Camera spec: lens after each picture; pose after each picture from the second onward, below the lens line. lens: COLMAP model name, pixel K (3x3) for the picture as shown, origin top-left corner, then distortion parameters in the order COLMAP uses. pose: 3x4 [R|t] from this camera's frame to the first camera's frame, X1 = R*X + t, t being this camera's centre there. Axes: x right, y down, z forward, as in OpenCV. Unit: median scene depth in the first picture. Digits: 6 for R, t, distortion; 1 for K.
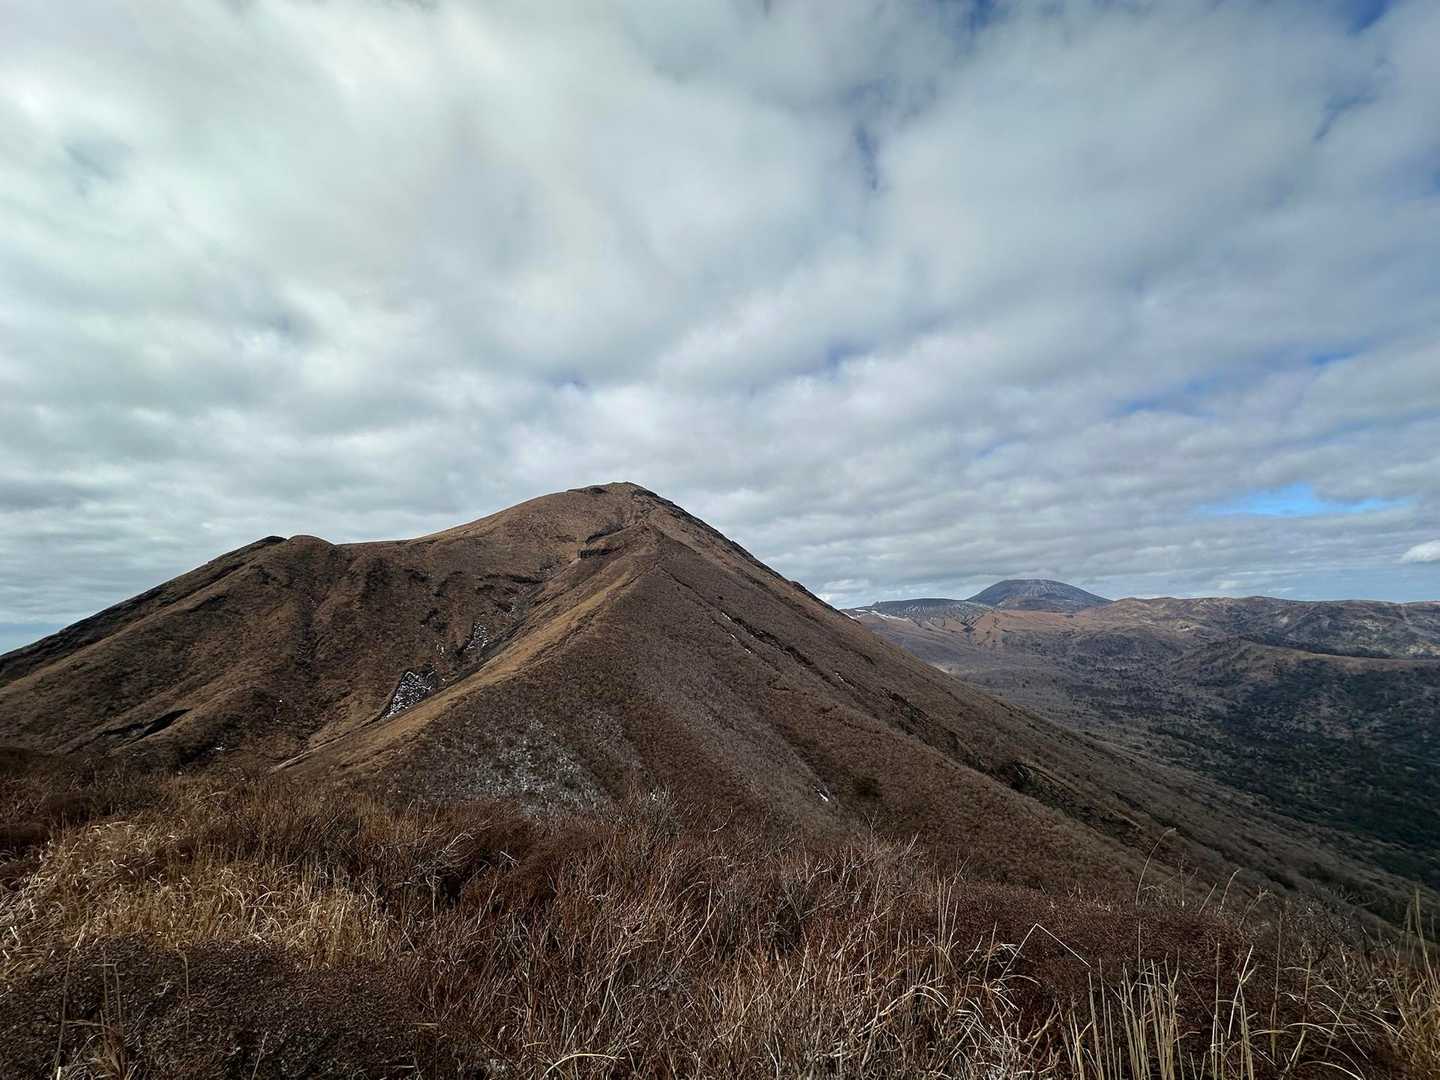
lens RADIAL K [[575.7, 0, 751.2], [0, 575.7, 543.0], [0, 0, 1]] dist [-0.000620, -0.000069]
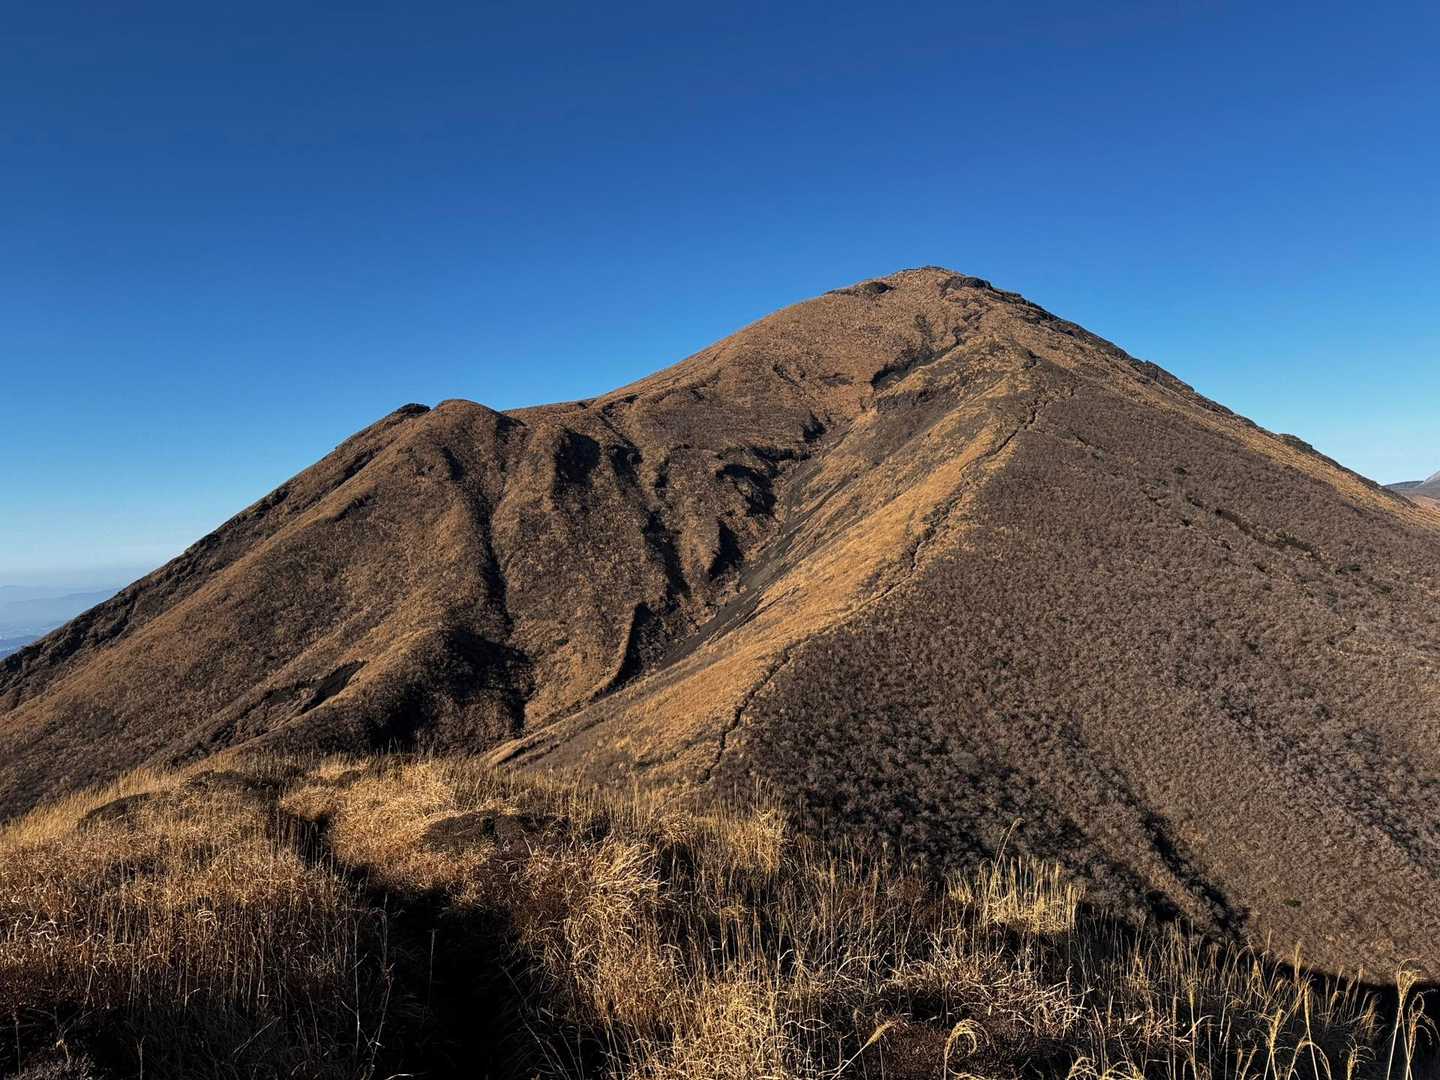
lens RADIAL K [[968.9, 0, 724.2], [0, 968.9, 550.0], [0, 0, 1]] dist [0.147297, -0.220054]
pose [[0.943232, -0.011831, -0.331925, -0.148763], [0.064768, 0.986732, 0.148880, 0.010628], [0.325759, -0.161927, 0.931483, 0.060401]]
